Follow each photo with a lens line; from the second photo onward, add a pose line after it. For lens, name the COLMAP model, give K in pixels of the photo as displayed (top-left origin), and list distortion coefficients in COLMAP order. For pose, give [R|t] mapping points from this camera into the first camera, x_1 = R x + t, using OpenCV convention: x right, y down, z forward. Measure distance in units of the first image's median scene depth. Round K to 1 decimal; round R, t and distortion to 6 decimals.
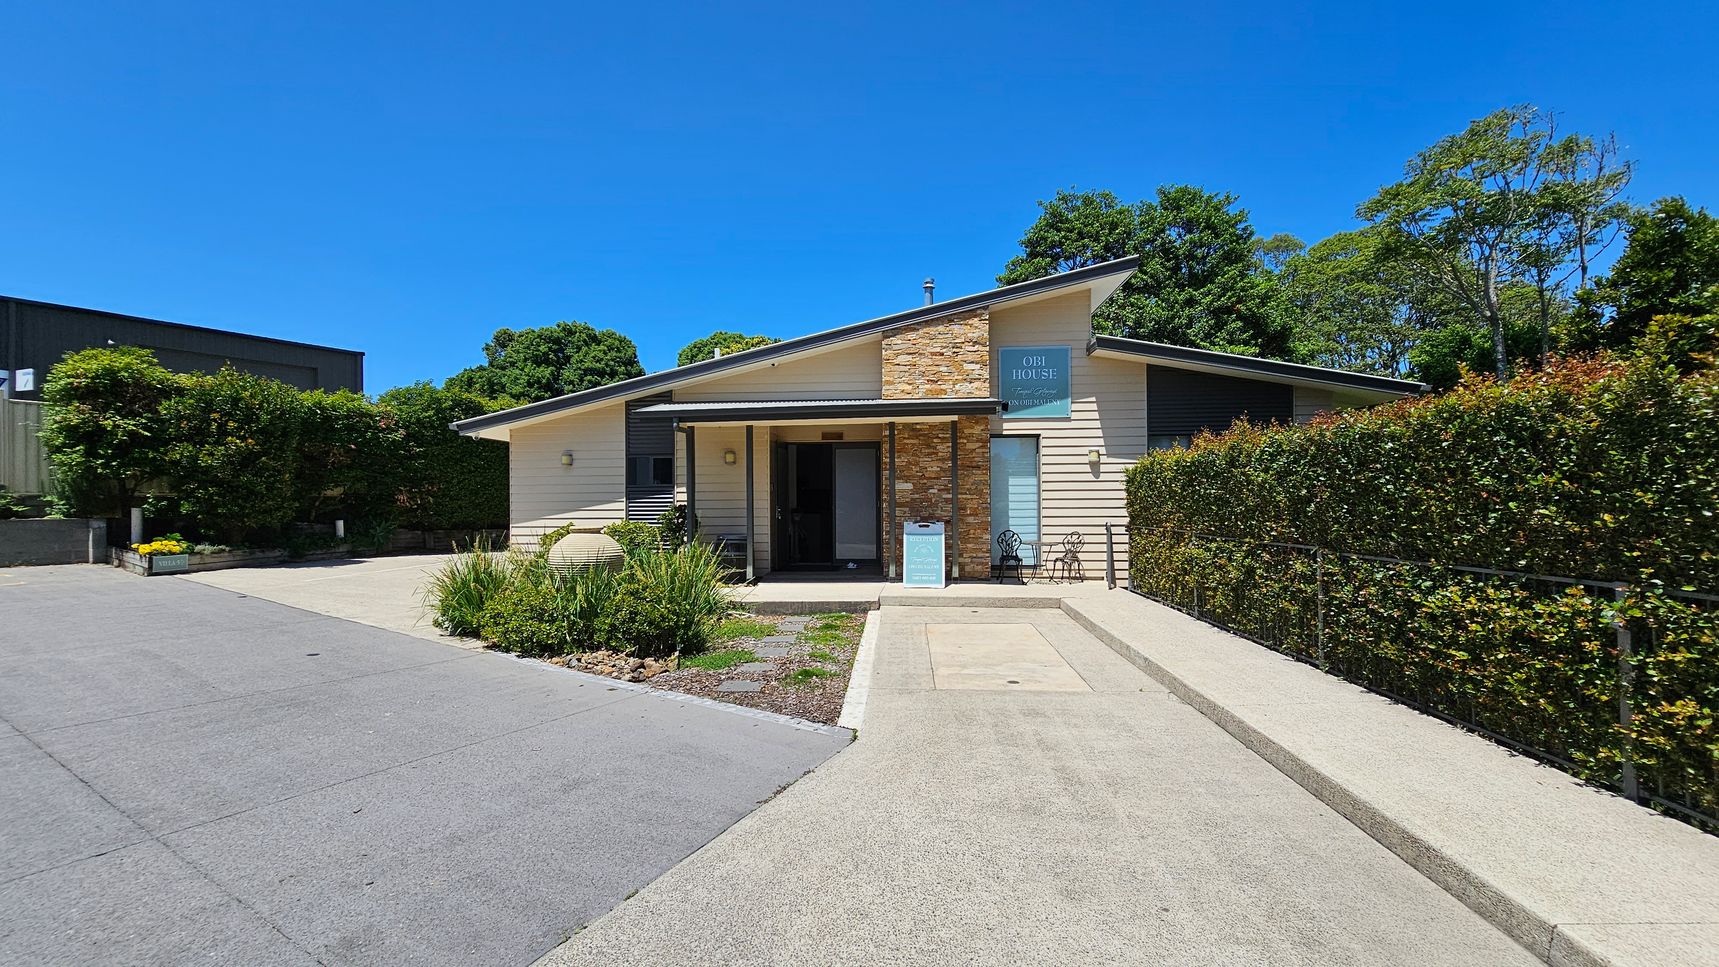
lens RADIAL K [[704.7, 0, 856.8], [0, 704.7, 490.7], [0, 0, 1]] dist [-0.004487, -0.000136]
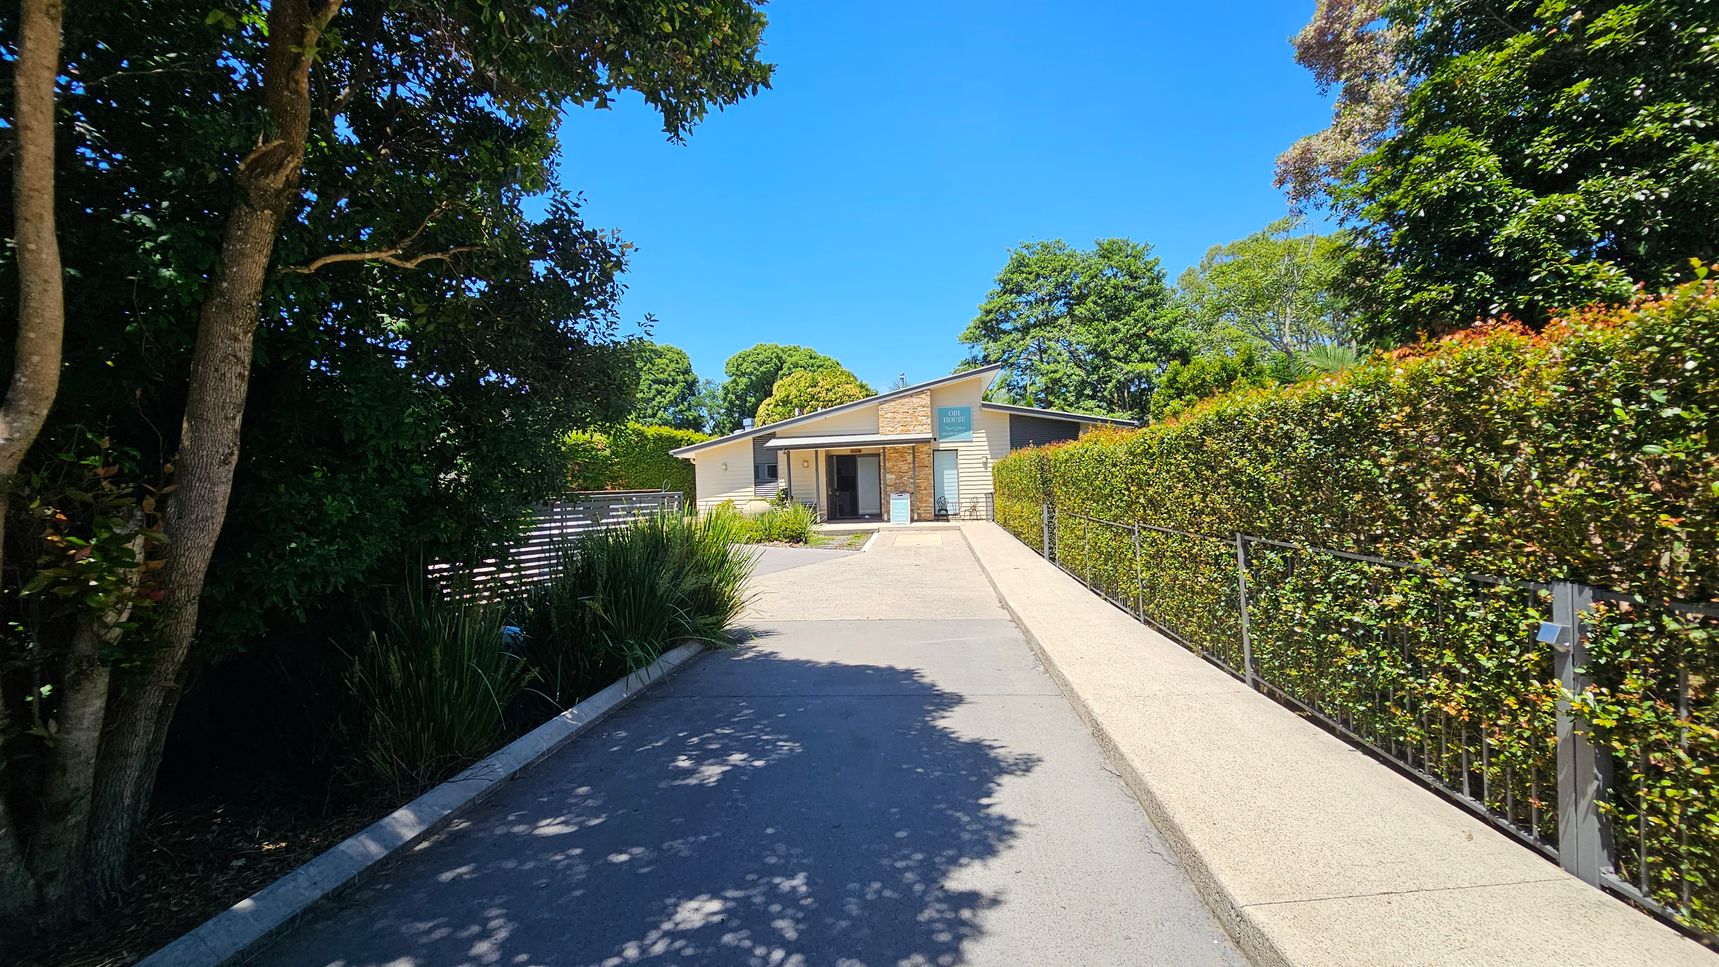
lens RADIAL K [[704.7, 0, 859.6], [0, 704.7, 484.1], [0, 0, 1]] dist [-0.004487, -0.000136]
pose [[0.999345, -0.024010, -0.027077, 0.029867], [0.024585, 0.999474, 0.021130, -0.029787], [0.026556, -0.021782, 0.999410, -1.061869]]
